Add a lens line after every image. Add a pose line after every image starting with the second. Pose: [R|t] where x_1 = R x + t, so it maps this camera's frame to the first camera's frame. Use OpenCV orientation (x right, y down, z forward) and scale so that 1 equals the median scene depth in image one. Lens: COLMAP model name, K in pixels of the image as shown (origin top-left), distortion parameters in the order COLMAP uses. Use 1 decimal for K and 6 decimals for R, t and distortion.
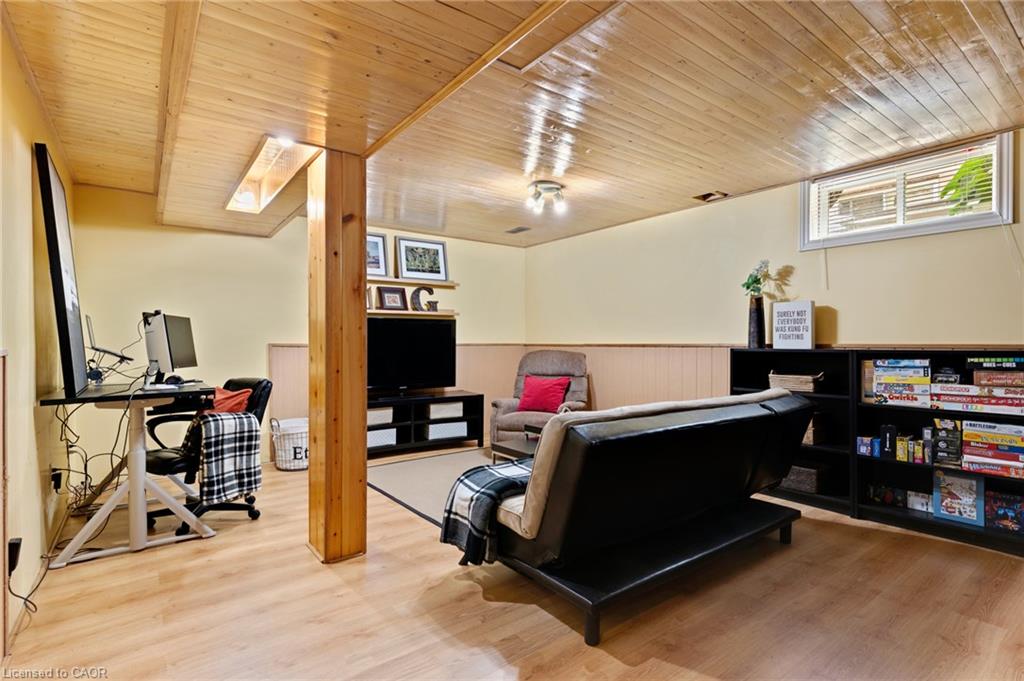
lens RADIAL K [[487.4, 0, 513.9], [0, 487.4, 341.9], [0, 0, 1]] dist [-0.000190, 0.000105]
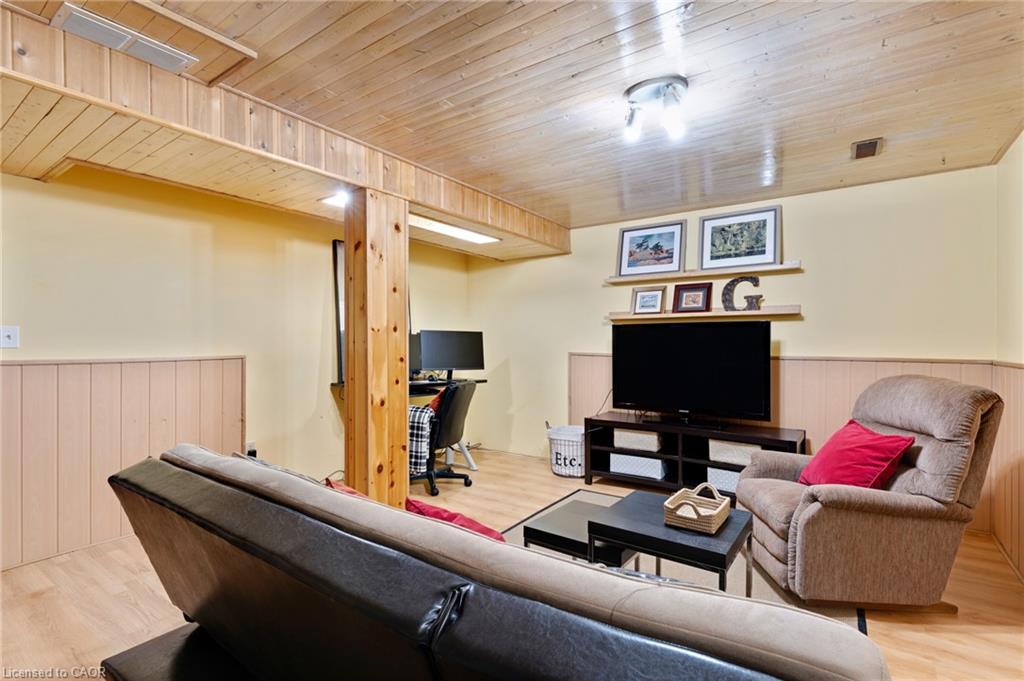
lens RADIAL K [[487.4, 0, 514.6], [0, 487.4, 344.0], [0, 0, 1]] dist [-0.000190, 0.000105]
pose [[0.311015, 0.003819, -0.950397, 0.414011], [-0.006430, 0.999977, 0.001914, -0.013390], [0.950383, 0.005516, 0.311032, 0.478580]]
